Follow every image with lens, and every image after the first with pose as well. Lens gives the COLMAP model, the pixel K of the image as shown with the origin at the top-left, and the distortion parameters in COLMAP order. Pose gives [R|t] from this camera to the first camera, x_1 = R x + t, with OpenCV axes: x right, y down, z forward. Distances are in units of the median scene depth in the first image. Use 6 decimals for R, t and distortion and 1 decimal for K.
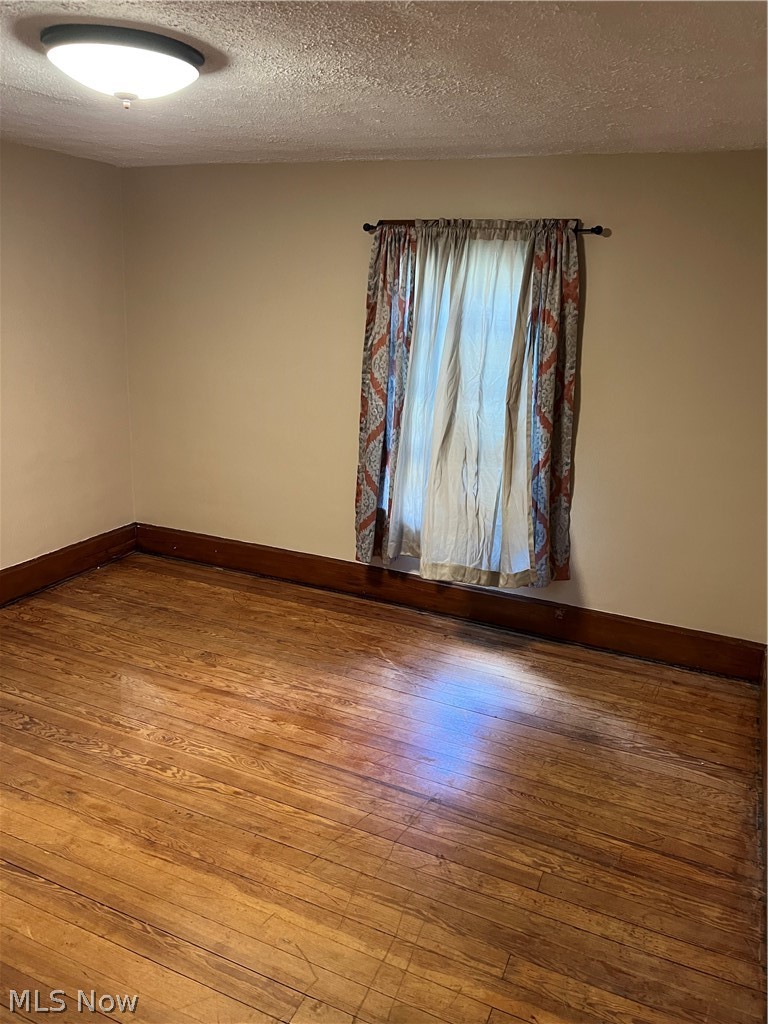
lens RADIAL K [[773.6, 0, 373.6], [0, 773.6, 519.6], [0, 0, 1]] dist [0.006253, -0.016243]
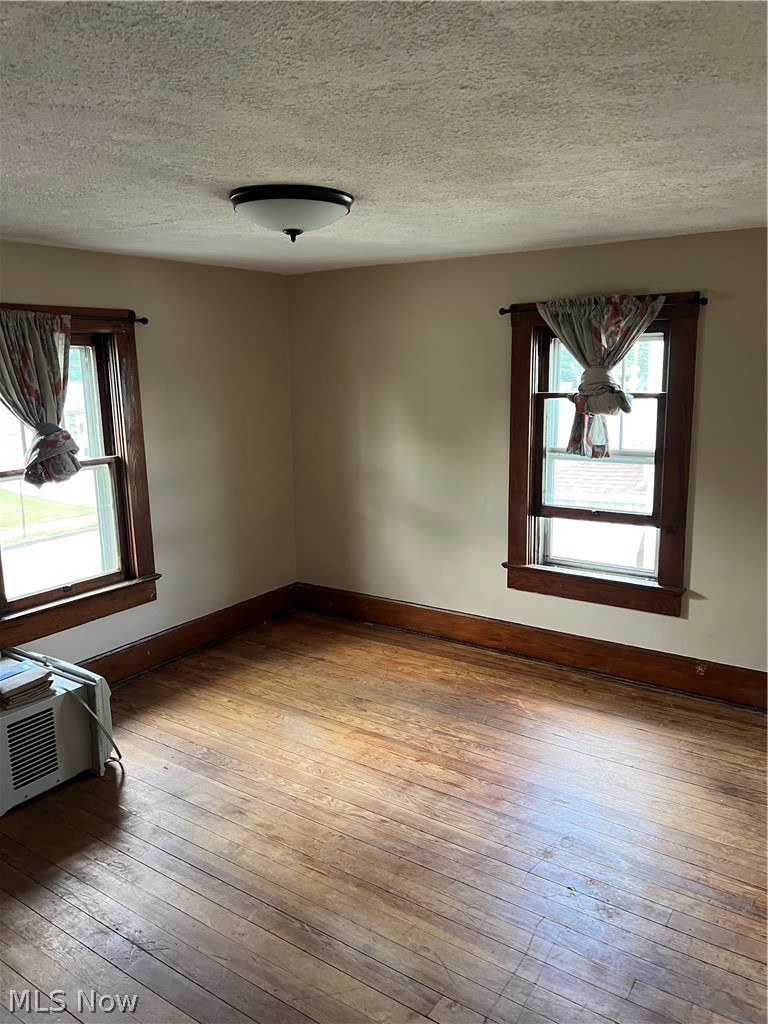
lens RADIAL K [[773.6, 0, 387.4], [0, 773.6, 509.9], [0, 0, 1]] dist [0.006253, -0.016243]
pose [[0.983830, -0.024419, -0.177434, 0.033817], [0.006223, 0.994724, -0.102396, 0.021561], [0.178998, 0.099636, 0.978791, -0.121210]]
